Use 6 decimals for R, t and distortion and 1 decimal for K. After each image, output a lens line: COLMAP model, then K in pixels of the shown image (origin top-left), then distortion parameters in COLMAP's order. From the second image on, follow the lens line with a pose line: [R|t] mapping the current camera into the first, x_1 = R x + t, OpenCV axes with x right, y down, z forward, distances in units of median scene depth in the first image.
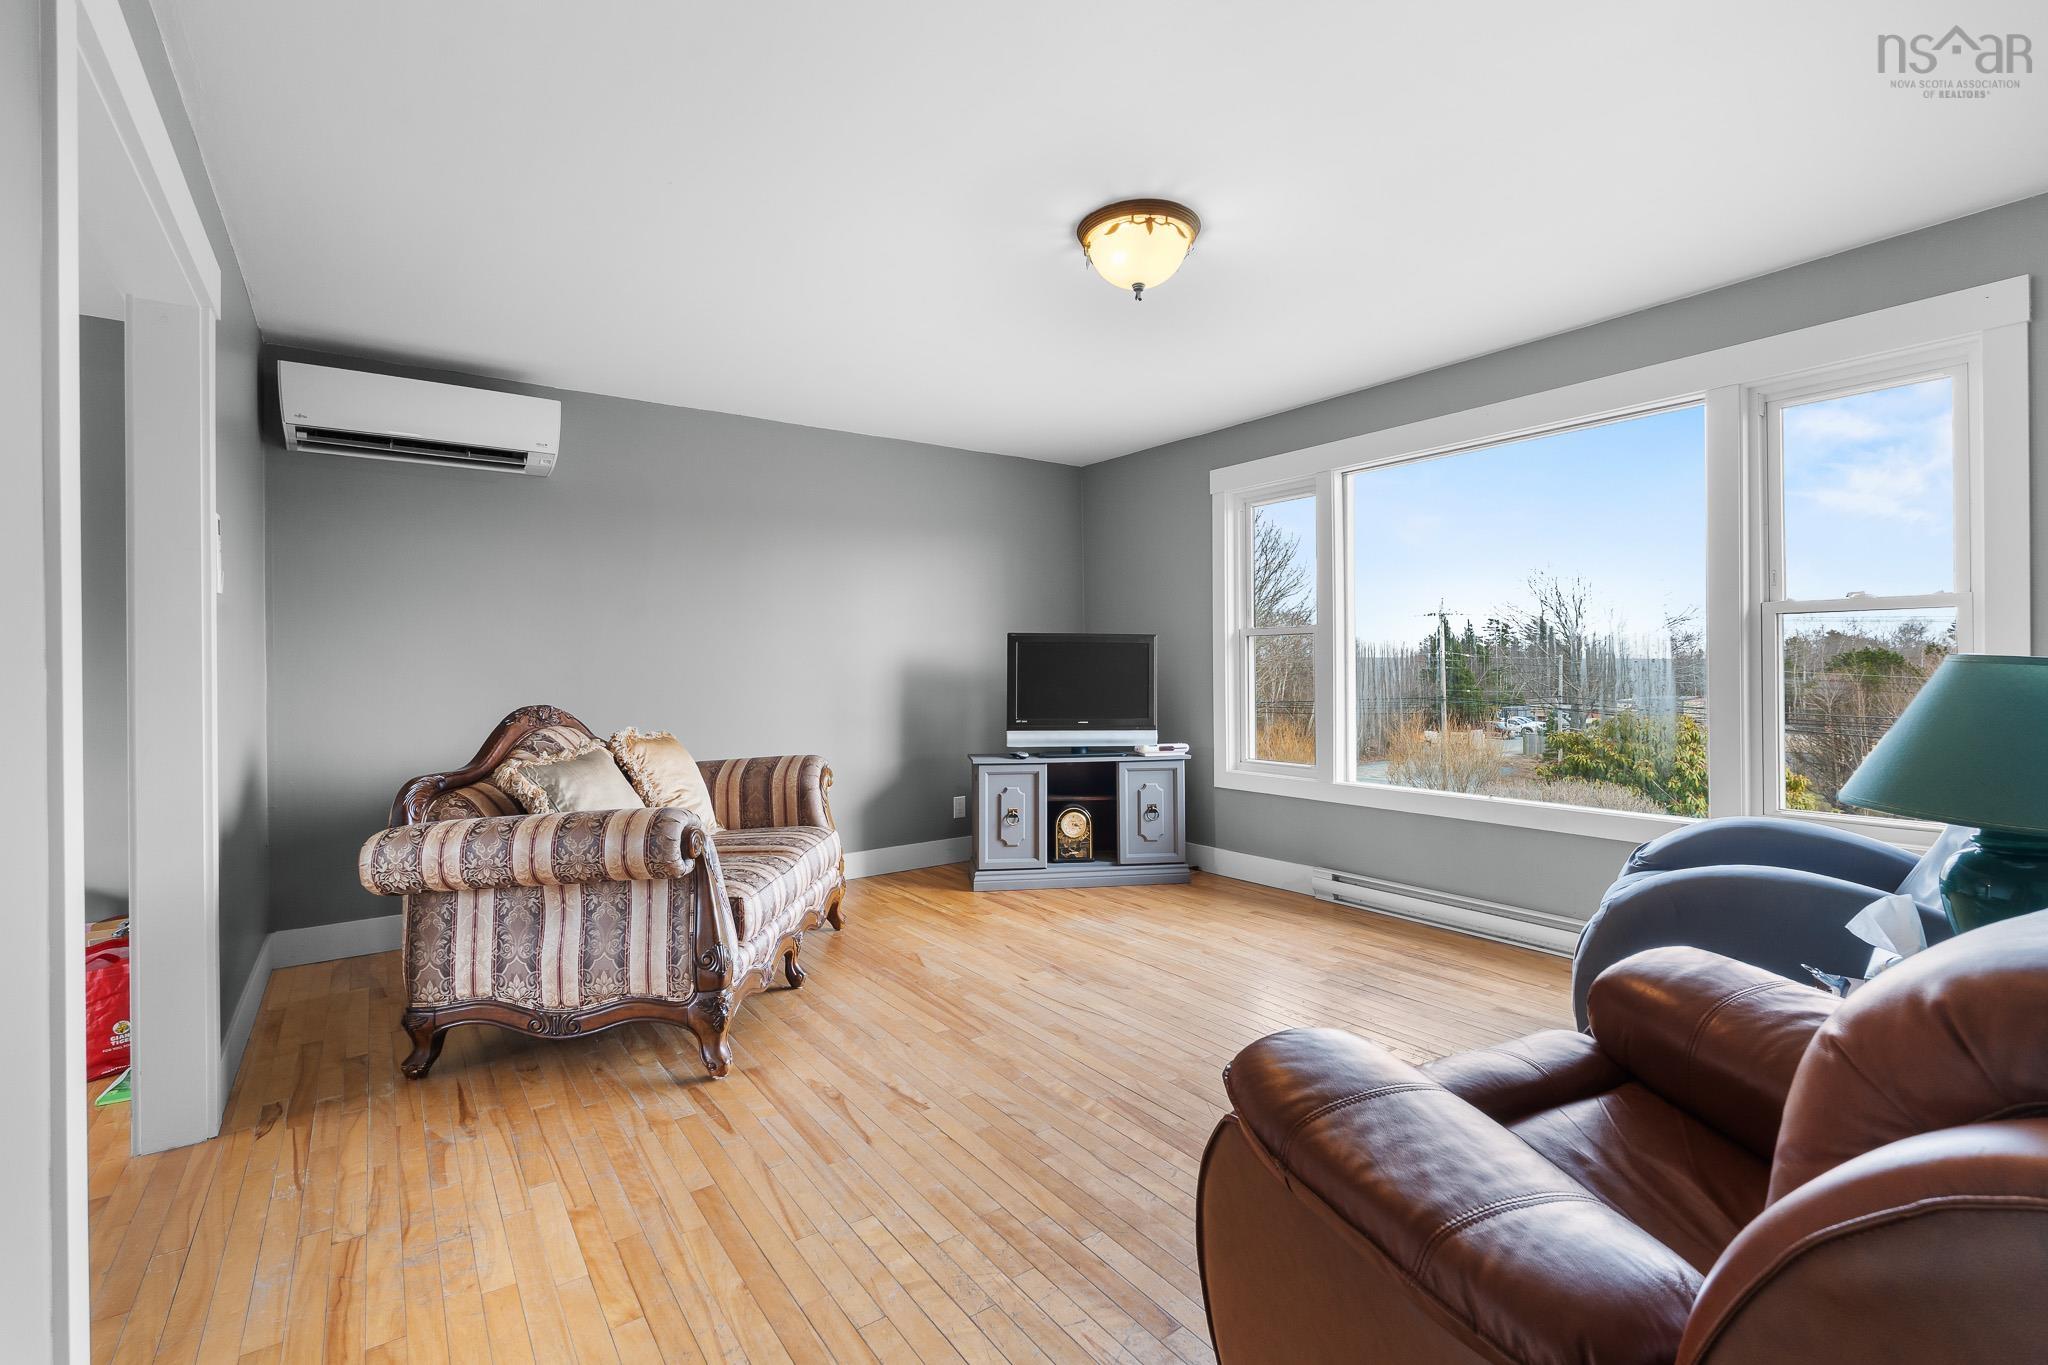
lens RADIAL K [[928.0, 0, 1025.4], [0, 928.0, 665.9], [0, 0, 1]] dist [-0.003747, -0.000889]
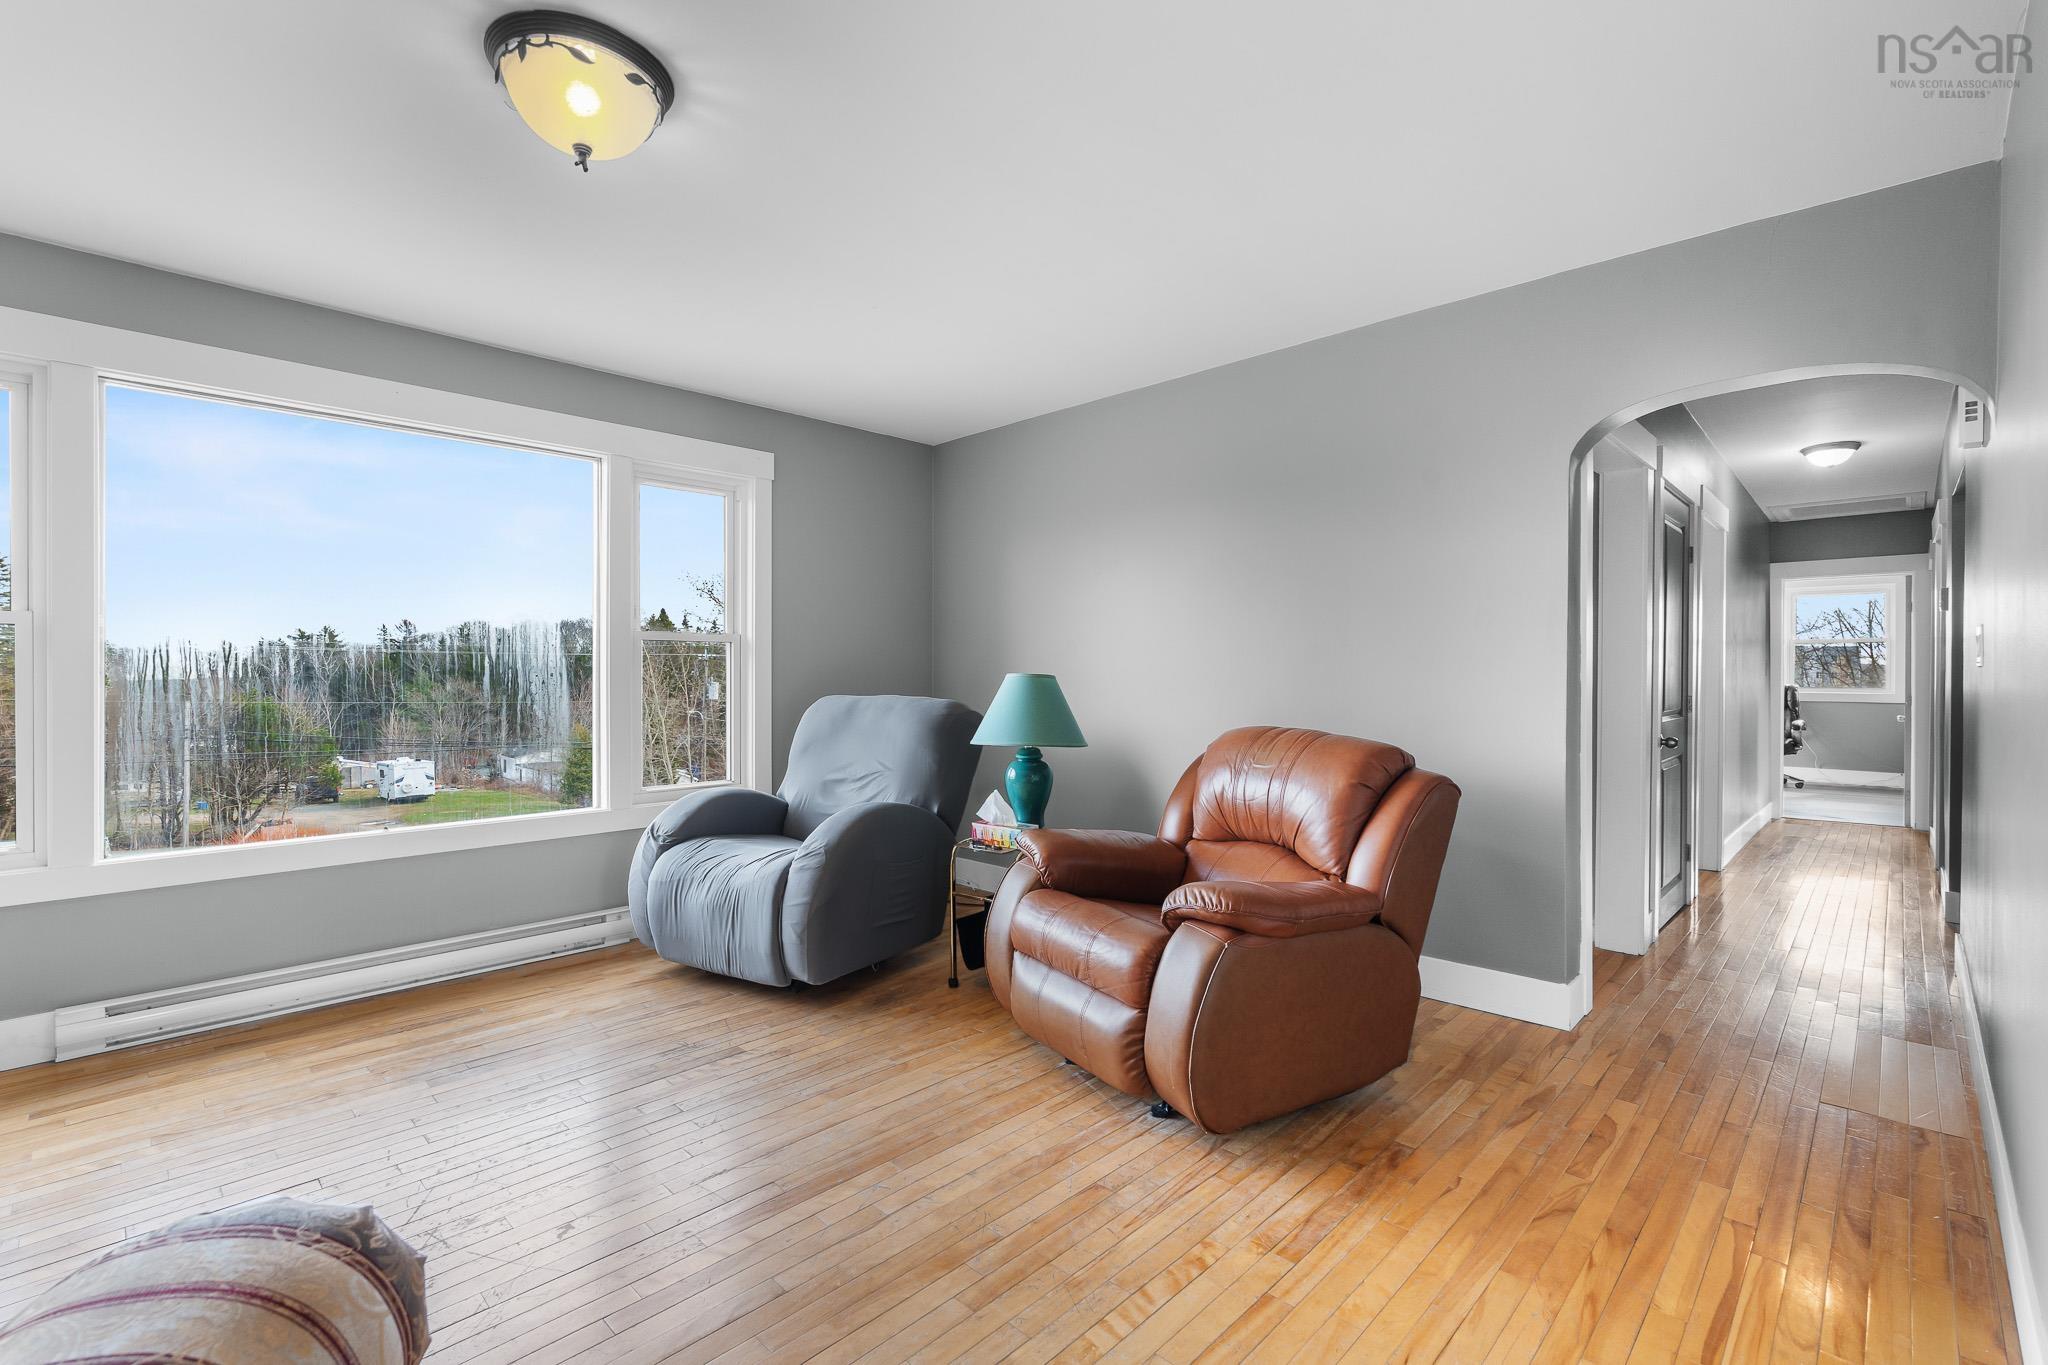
lens RADIAL K [[928.0, 0, 1025.9], [0, 928.0, 685.2], [0, 0, 1]] dist [-0.003747, -0.000889]
pose [[-0.196766, -0.005909, 0.980433, -0.510778], [0.000859, 0.999980, 0.006200, 0.000972], [-0.980450, 0.002062, -0.196757, 0.631477]]
